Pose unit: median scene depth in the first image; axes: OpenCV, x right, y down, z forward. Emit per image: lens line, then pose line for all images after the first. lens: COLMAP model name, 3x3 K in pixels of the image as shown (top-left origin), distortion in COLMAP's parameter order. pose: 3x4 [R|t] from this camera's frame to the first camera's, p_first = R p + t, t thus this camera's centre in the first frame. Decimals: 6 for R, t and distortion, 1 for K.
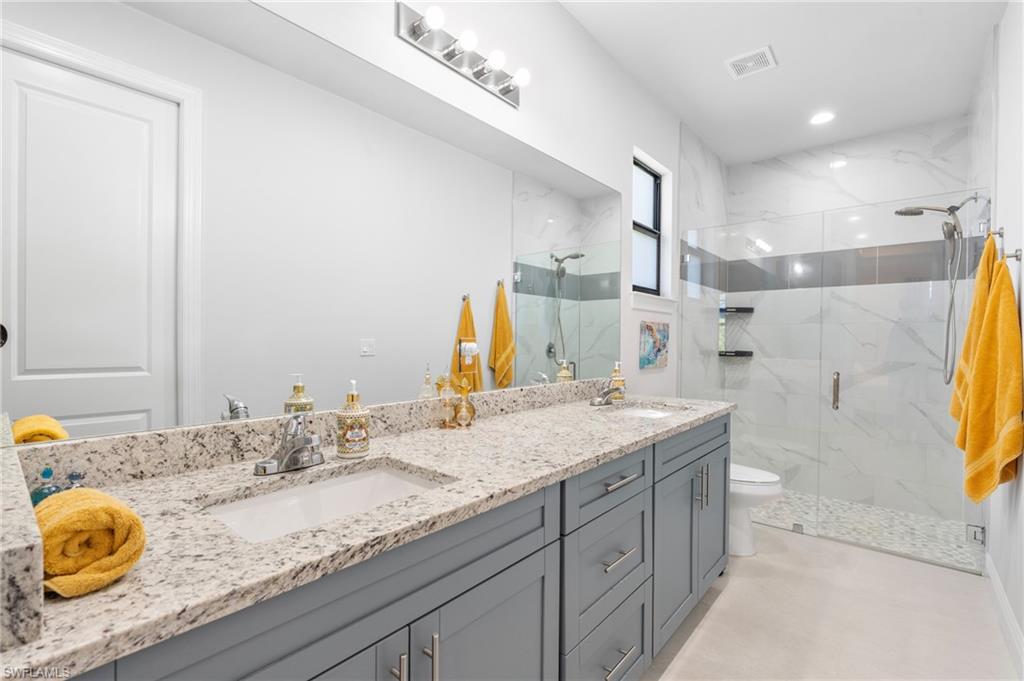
lens RADIAL K [[462.8, 0, 510.3], [0, 462.8, 341.5], [0, 0, 1]] dist [-0.012638, 0.000552]
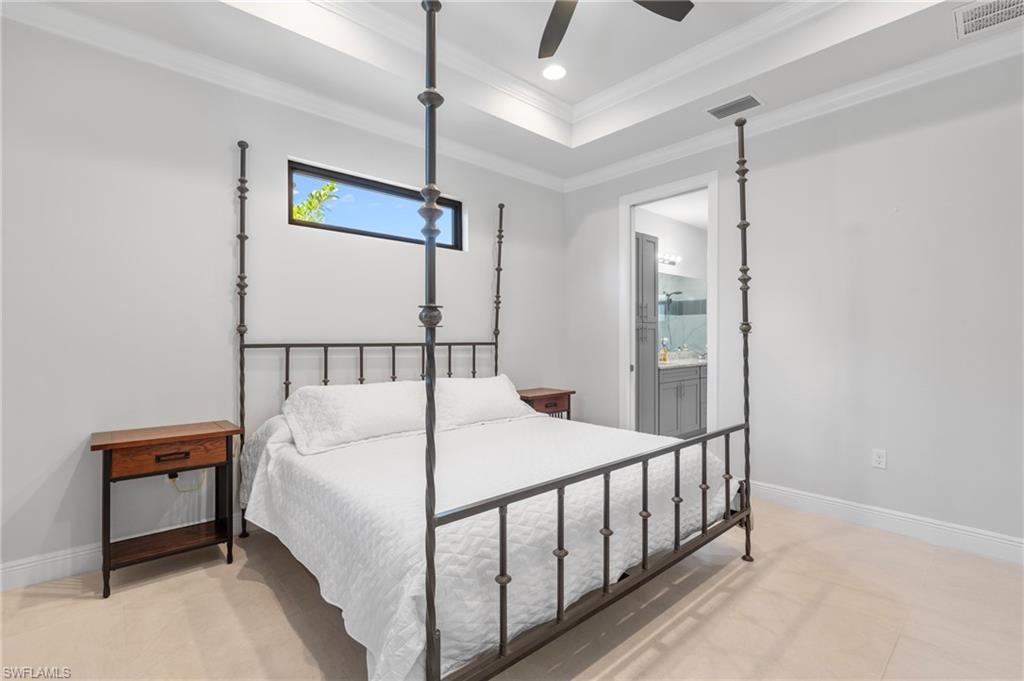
lens RADIAL K [[462.8, 0, 512.5], [0, 462.8, 338.3], [0, 0, 1]] dist [-0.012638, 0.000552]
pose [[0.990272, -0.005762, -0.139024, -0.265687], [0.005248, 0.999978, -0.004063, 0.007441], [0.139044, 0.003294, 0.990281, -0.968127]]
